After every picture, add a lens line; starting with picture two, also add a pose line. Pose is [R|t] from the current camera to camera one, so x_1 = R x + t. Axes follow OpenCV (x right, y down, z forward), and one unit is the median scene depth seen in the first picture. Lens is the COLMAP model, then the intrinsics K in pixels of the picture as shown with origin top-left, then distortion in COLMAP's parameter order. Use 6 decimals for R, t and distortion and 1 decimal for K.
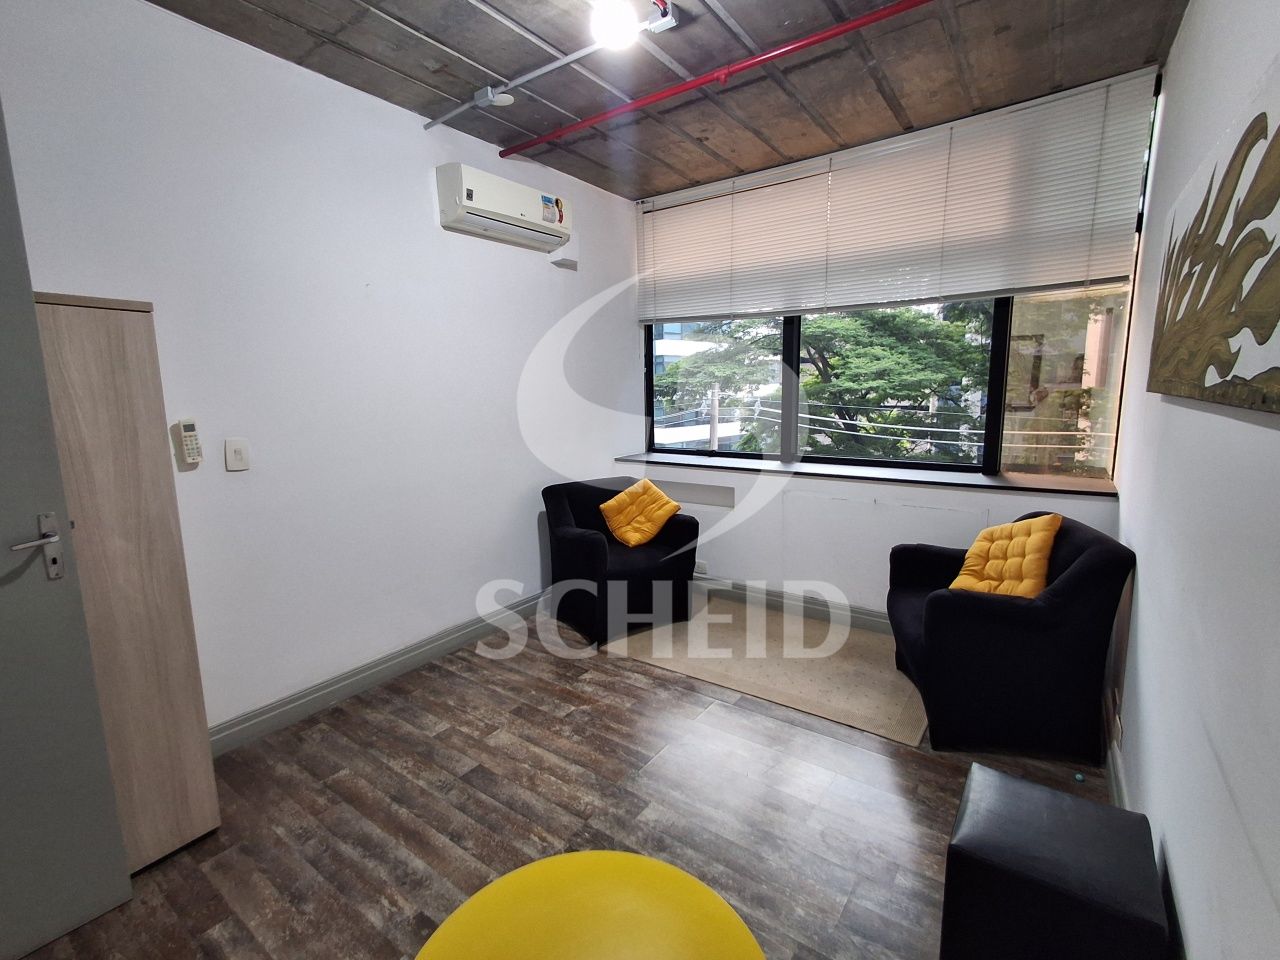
lens RADIAL K [[582.1, 0, 646.0], [0, 582.1, 477.6], [0, 0, 1]] dist [-0.003724, 0.003092]
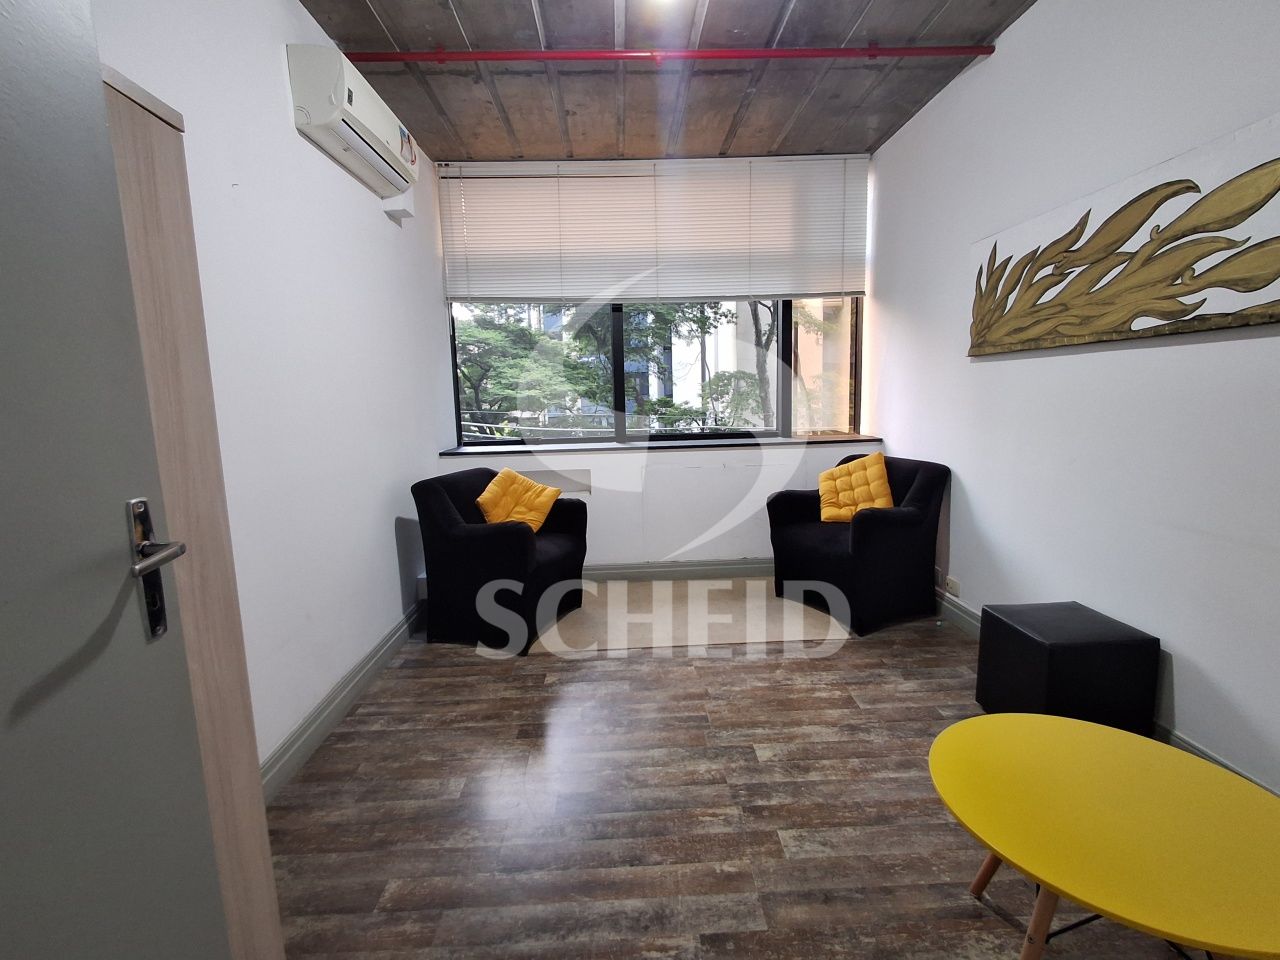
lens RADIAL K [[582.1, 0, 632.9], [0, 582.1, 480.4], [0, 0, 1]] dist [-0.003724, 0.003092]
pose [[0.791824, -0.091506, 0.603856, -0.538897], [0.107972, 0.994113, 0.009063, 0.047109], [-0.601130, 0.058024, 0.797042, 0.210112]]
